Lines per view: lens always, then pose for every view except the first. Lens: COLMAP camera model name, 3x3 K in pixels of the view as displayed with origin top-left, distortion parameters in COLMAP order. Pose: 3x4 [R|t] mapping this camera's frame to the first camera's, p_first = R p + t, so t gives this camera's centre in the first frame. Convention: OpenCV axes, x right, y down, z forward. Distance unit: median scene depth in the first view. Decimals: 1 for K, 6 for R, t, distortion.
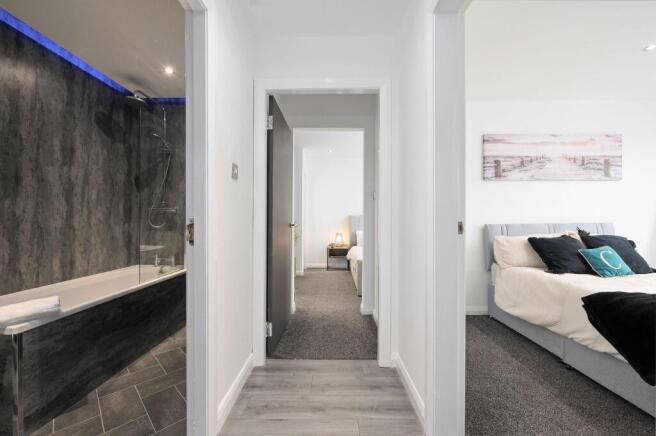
lens RADIAL K [[261.1, 0, 328.8], [0, 261.1, 220.4], [0, 0, 1]] dist [0.000878, 0.000026]
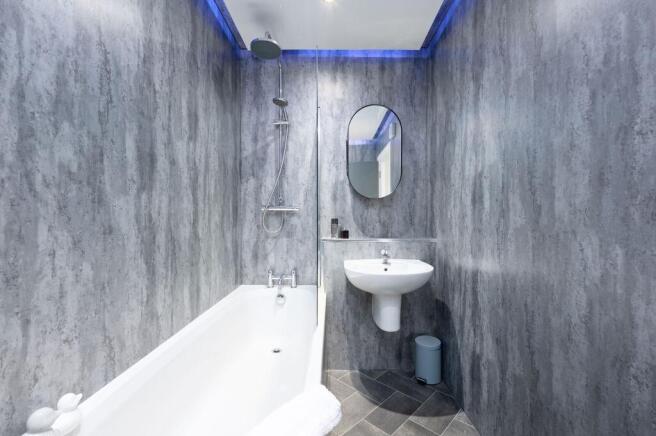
lens RADIAL K [[282.1, 0, 328.7], [0, 282.1, 222.0], [0, 0, 1]] dist [-0.000901, 0.000012]
pose [[0.999972, -0.003977, -0.006290, -0.744487], [0.004076, 0.999866, 0.015880, -0.022525], [0.006226, -0.015905, 0.999854, 0.342899]]
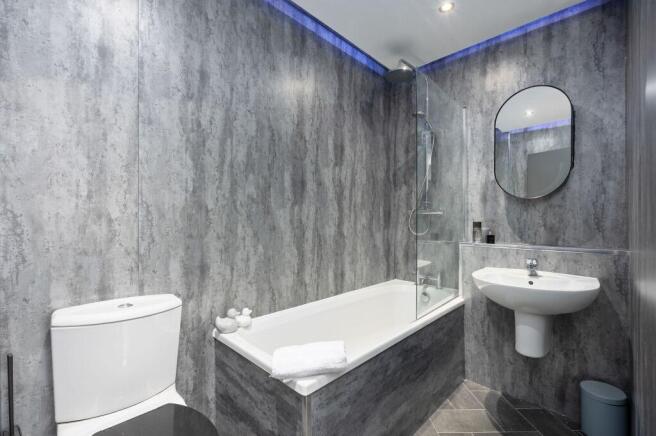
lens RADIAL K [[281.1, 0, 328.3], [0, 281.1, 220.4], [0, 0, 1]] dist [0.001041, 0.000124]
pose [[0.716742, -0.003472, -0.697330, -0.399376], [0.004277, 0.999991, -0.000583, -0.025106], [0.697326, -0.002565, 0.716750, 0.320939]]
